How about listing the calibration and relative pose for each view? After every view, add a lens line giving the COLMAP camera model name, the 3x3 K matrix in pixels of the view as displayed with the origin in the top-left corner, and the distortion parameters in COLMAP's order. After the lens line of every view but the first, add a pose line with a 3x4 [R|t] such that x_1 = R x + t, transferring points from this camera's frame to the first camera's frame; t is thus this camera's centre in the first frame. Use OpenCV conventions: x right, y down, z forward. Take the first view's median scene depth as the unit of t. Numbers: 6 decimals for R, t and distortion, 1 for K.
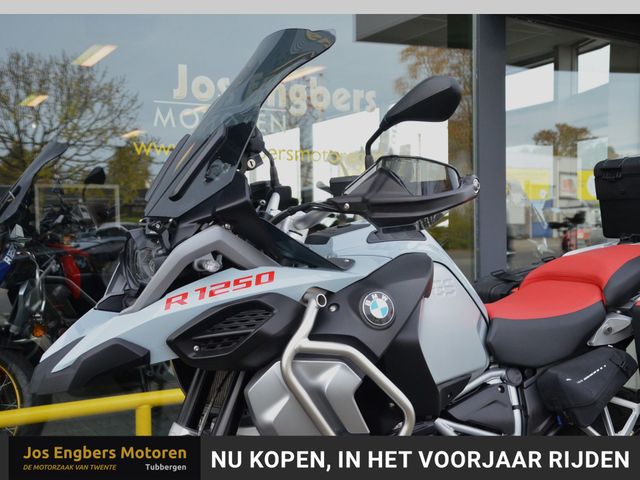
lens RADIAL K [[767.2, 0, 307.5], [0, 767.2, 253.0], [0, 0, 1]] dist [0.046748, 0.048536]
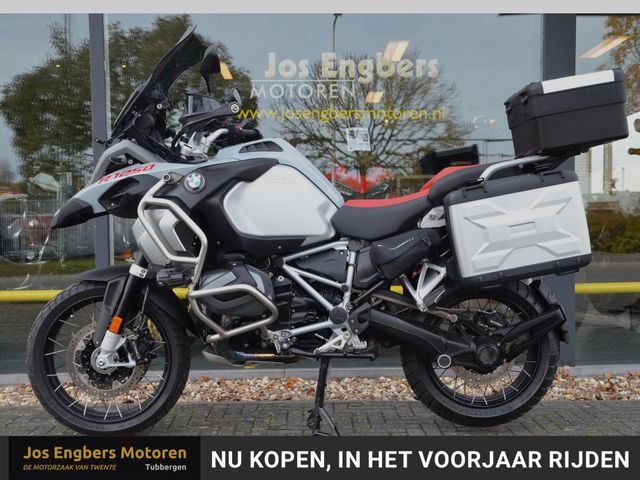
lens RADIAL K [[801.1, 0, 339.0], [0, 801.1, 252.8], [0, 0, 1]] dist [-0.009980, 0.350214]
pose [[0.888202, 0.017122, -0.459133, 1.005459], [-0.017025, 0.999846, 0.004352, 0.180028], [0.459137, 0.003951, 0.888357, -0.392146]]
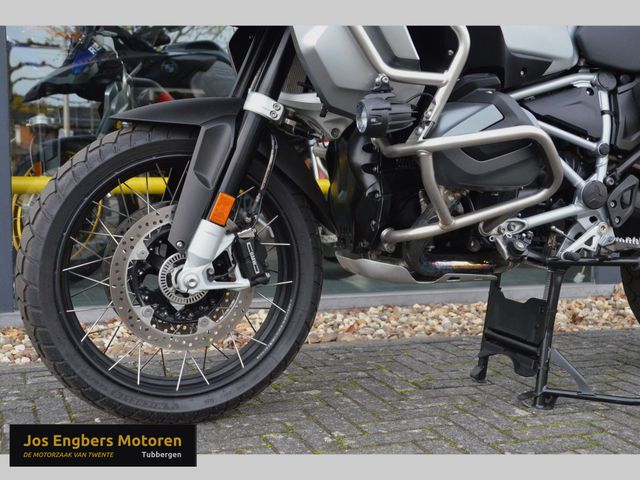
lens RADIAL K [[840.6, 0, 334.8], [0, 840.6, 238.4], [0, 0, 1]] dist [-0.018684, 0.469971]
pose [[0.991355, 0.040566, -0.124777, 0.092196], [-0.033449, 0.997720, 0.058615, 0.314807], [0.126870, -0.053935, 0.990452, -0.015852]]
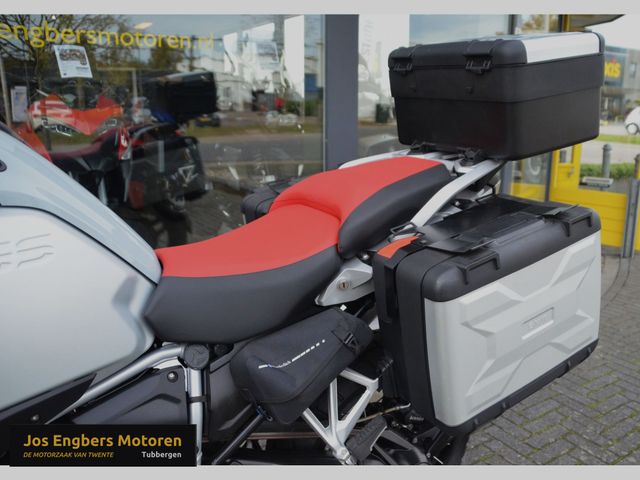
lens RADIAL K [[555.2, 0, 349.5], [0, 555.2, 241.3], [0, 0, 1]] dist [-0.108968, 0.005416]
pose [[0.996798, 0.005514, 0.079775, 0.392705], [-0.022255, 0.977336, 0.210523, -0.057276], [-0.076807, -0.211624, 0.974328, 0.552981]]
